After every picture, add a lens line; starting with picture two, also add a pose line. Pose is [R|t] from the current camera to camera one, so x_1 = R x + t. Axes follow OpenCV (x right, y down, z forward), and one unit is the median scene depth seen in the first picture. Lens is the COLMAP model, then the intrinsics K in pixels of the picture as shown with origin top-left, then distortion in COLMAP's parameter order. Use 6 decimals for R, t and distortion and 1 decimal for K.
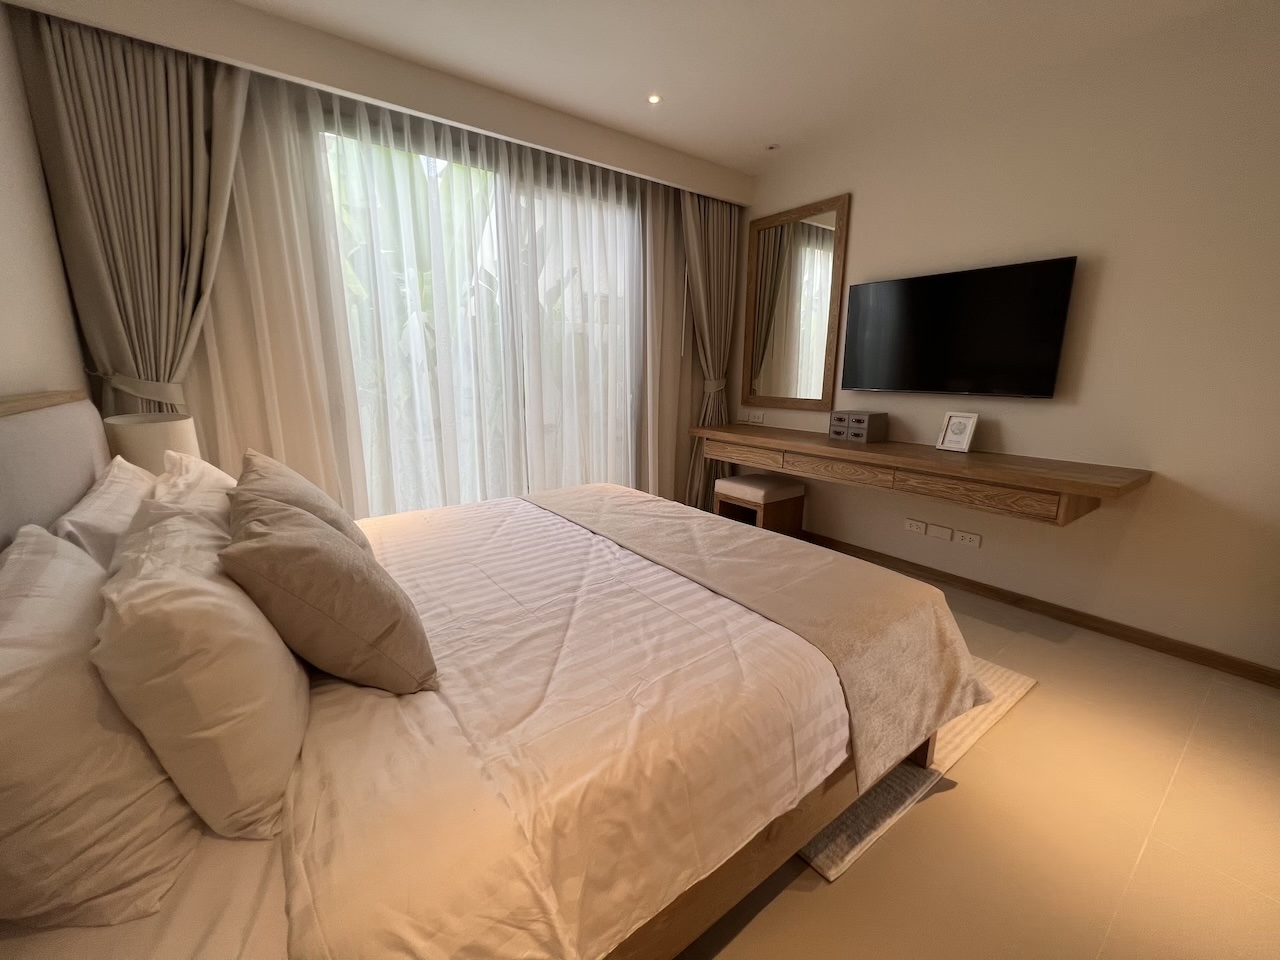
lens RADIAL K [[514.4, 0, 642.2], [0, 514.4, 480.0], [0, 0, 1]] dist [-0.014891, 0.001078]
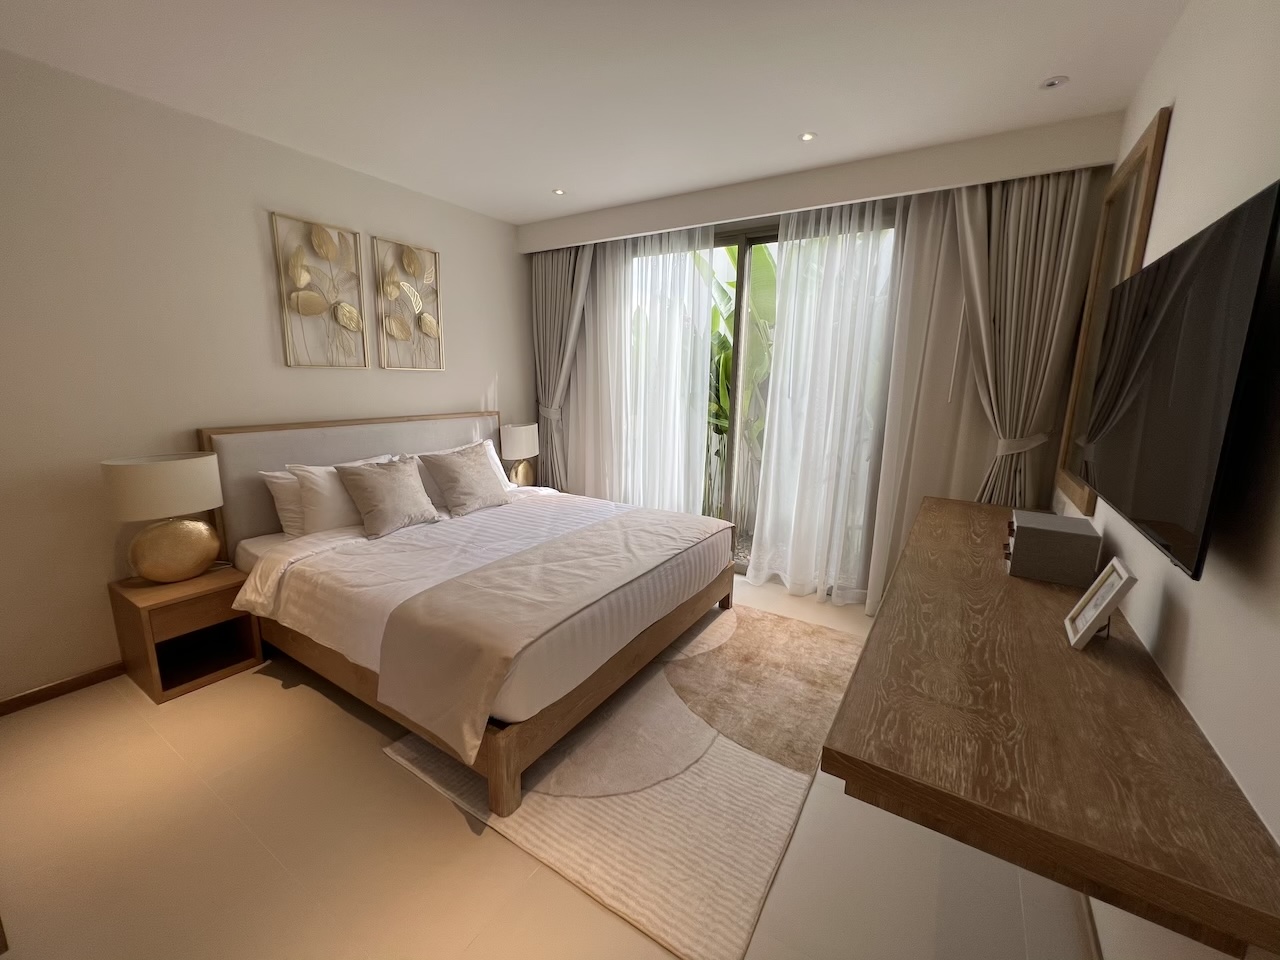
lens RADIAL K [[514.4, 0, 635.4], [0, 514.4, 476.5], [0, 0, 1]] dist [-0.014891, 0.001078]
pose [[0.360313, 0.178570, -0.915580, 1.214702], [-0.212208, 0.971463, 0.105958, -0.232239], [0.908373, 0.156115, 0.387925, 0.598834]]
